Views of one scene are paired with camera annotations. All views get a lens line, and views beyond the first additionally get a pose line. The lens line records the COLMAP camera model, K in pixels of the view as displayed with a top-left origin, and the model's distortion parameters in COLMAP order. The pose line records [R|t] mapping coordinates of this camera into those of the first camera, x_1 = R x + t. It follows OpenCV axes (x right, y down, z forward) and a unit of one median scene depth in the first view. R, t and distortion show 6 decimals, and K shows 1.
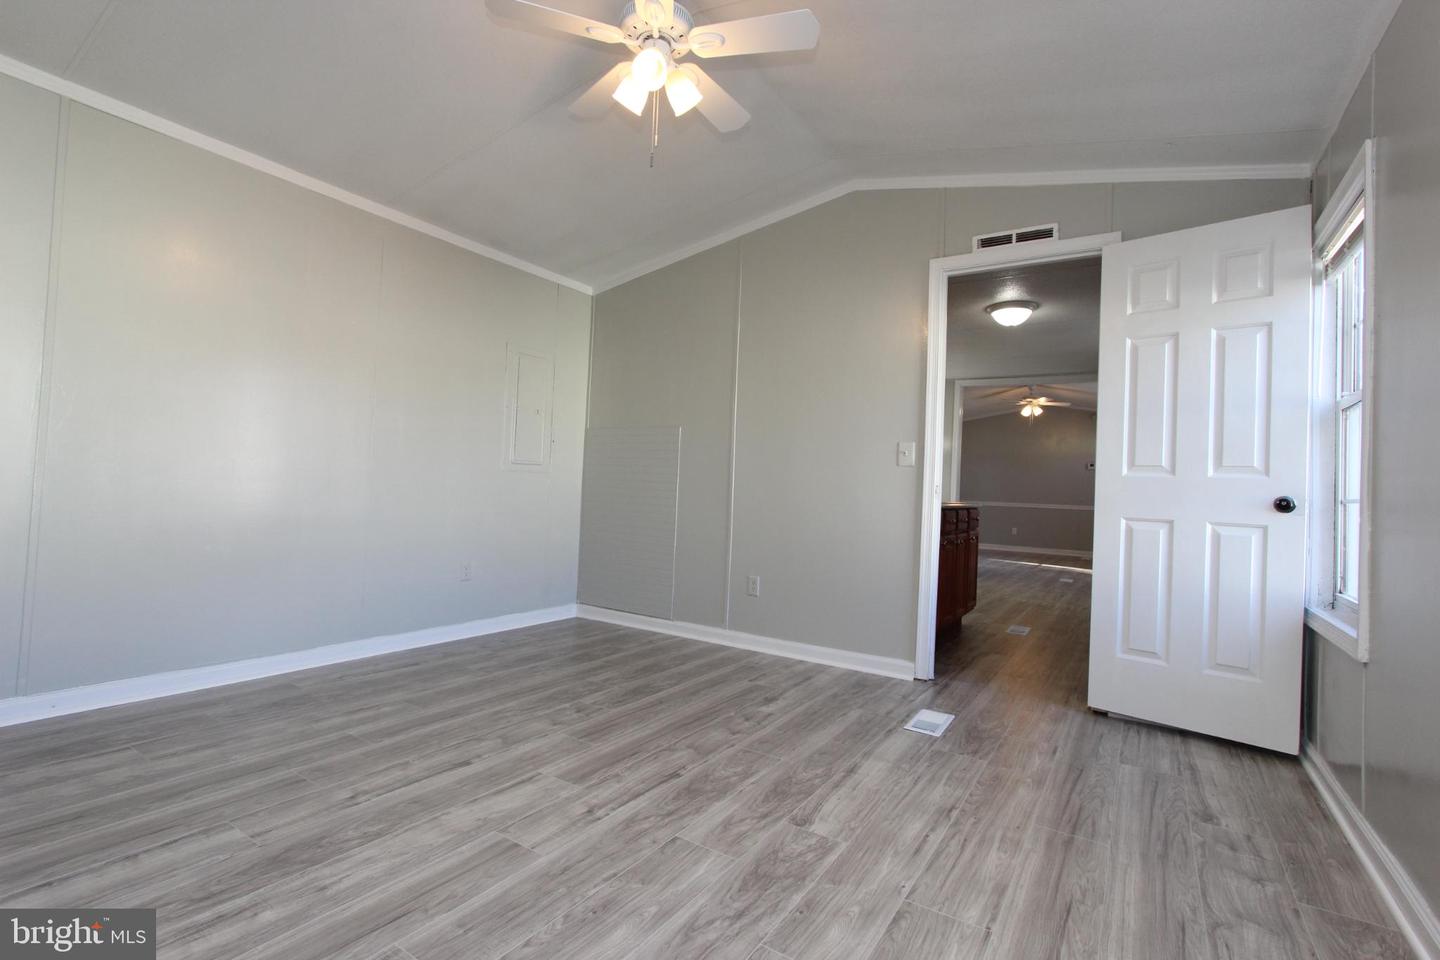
lens RADIAL K [[669.6, 0, 722.2], [0, 669.6, 467.9], [0, 0, 1]] dist [-0.019666, 0.003626]
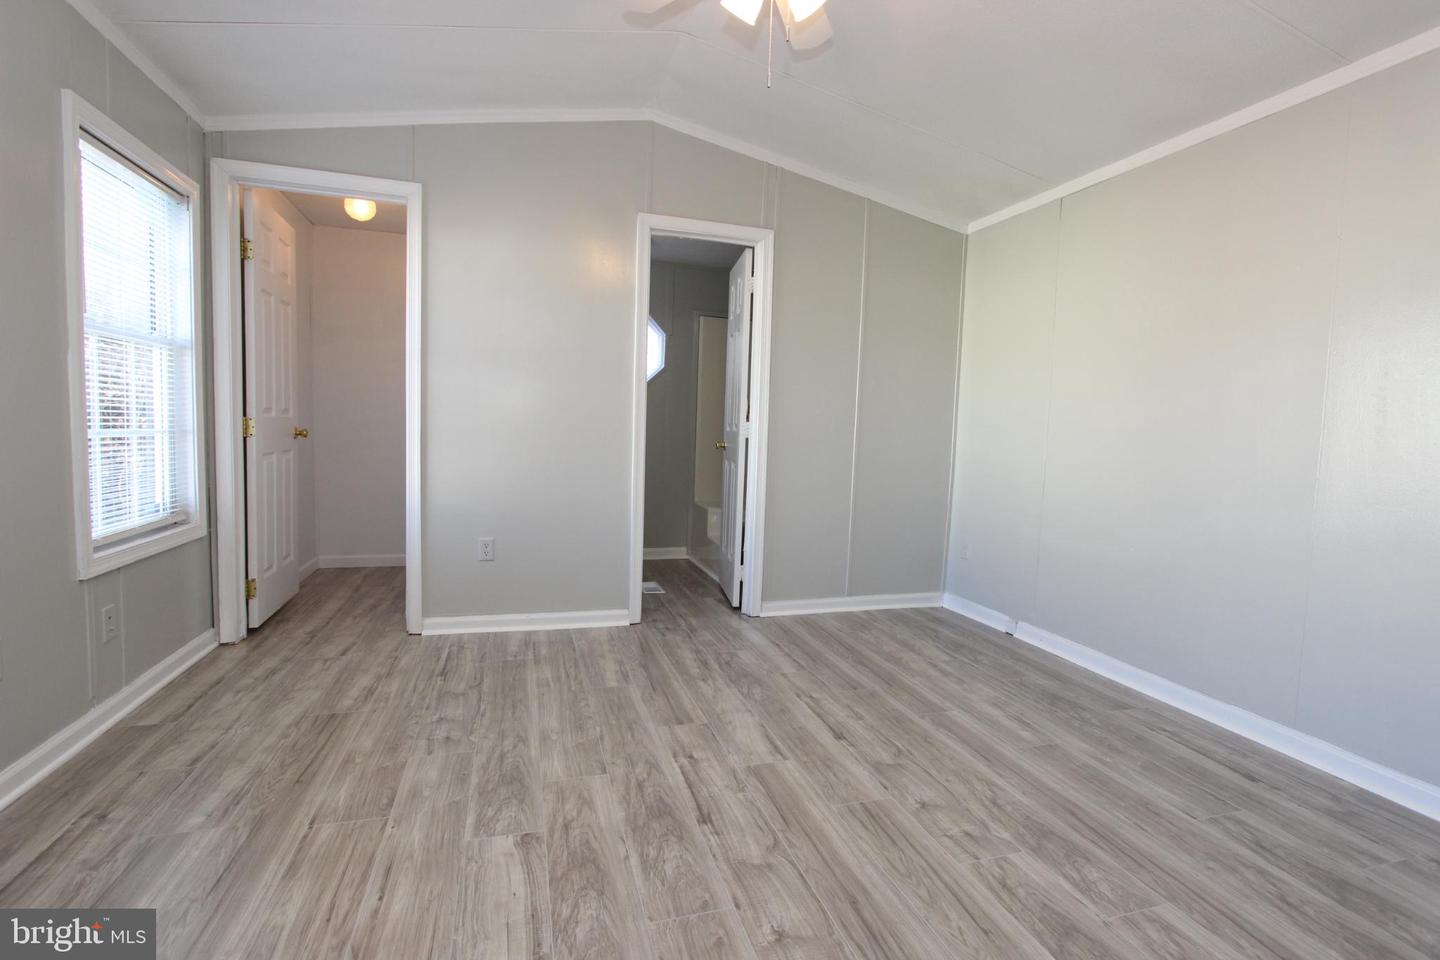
lens RADIAL K [[669.6, 0, 732.0], [0, 669.6, 472.8], [0, 0, 1]] dist [-0.019666, 0.003626]
pose [[-0.643298, -0.010822, -0.765540, 0.593754], [-0.037463, 0.999147, 0.017357, 0.006336], [0.764699, 0.039846, -0.643155, 1.653386]]
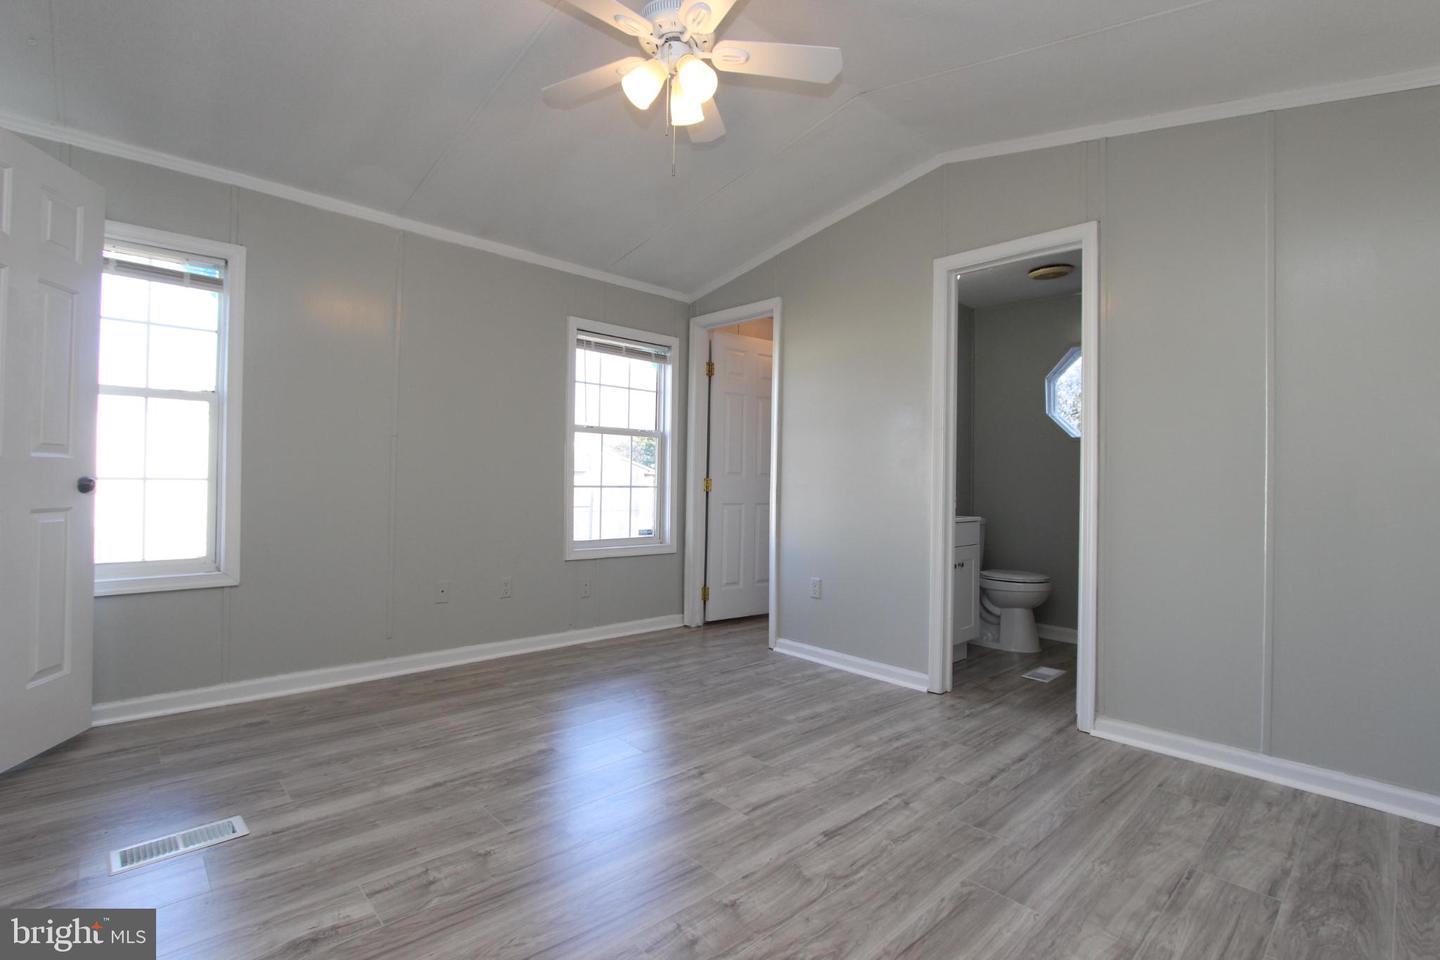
lens RADIAL K [[669.6, 0, 702.6], [0, 669.6, 463.5], [0, 0, 1]] dist [-0.019666, 0.003626]
pose [[-0.961586, -0.053763, 0.269189, -0.468135], [-0.067776, 0.996772, -0.043030, -0.001360], [-0.266006, -0.059621, -0.962126, 2.071746]]
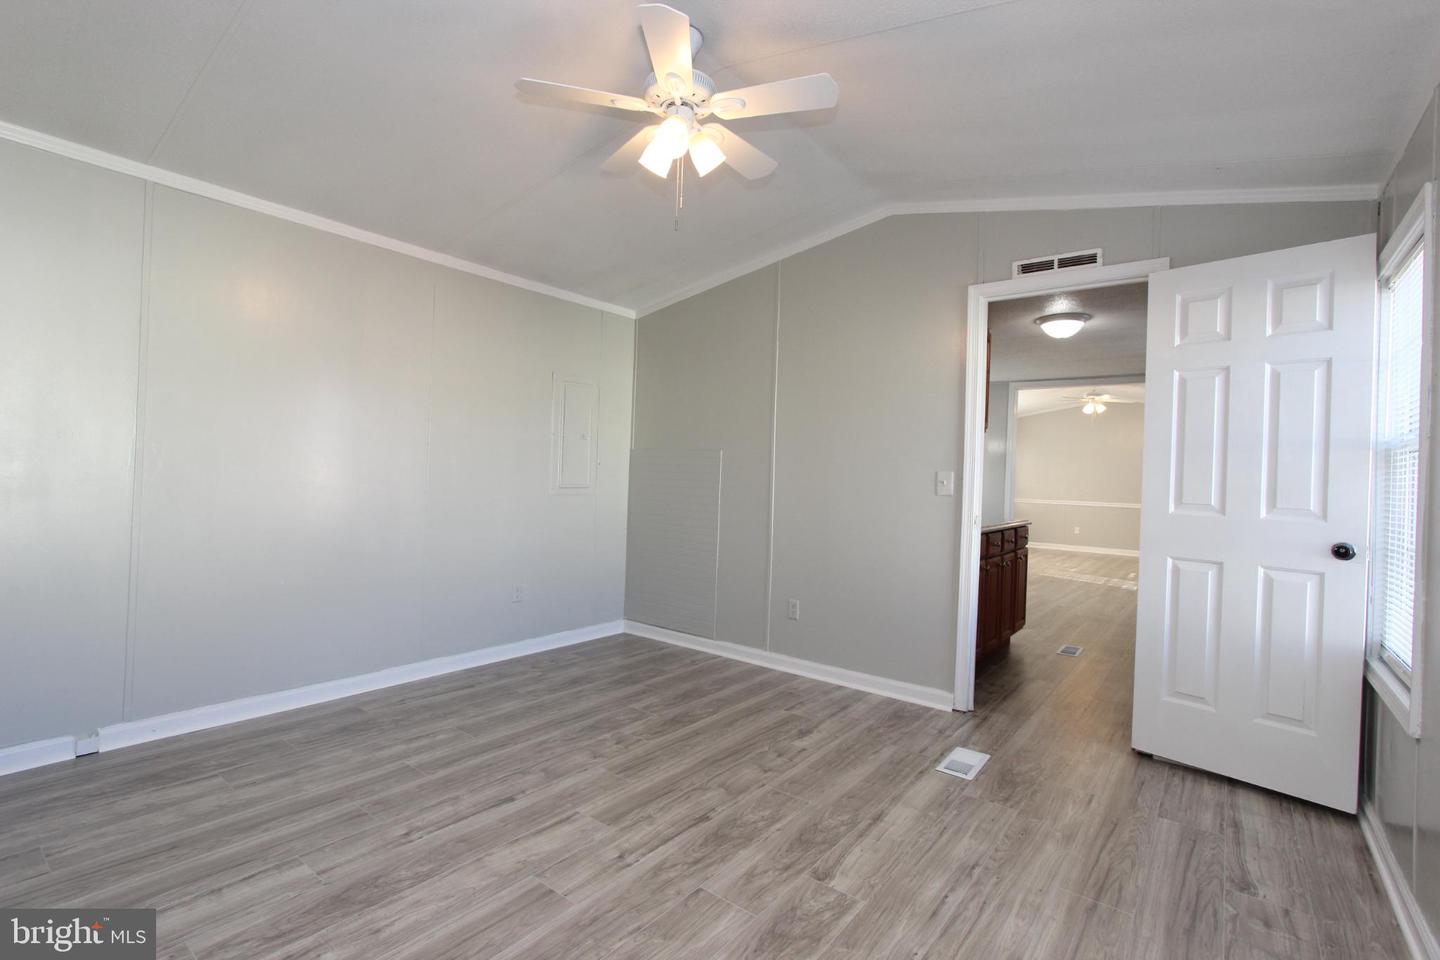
lens RADIAL K [[669.6, 0, 718.6], [0, 669.6, 467.0], [0, 0, 1]] dist [-0.019666, 0.003626]
pose [[0.995923, -0.008260, -0.089827, 0.052554], [0.009825, 0.999807, 0.016990, -0.113329], [0.089670, -0.017804, 0.995812, -0.028108]]
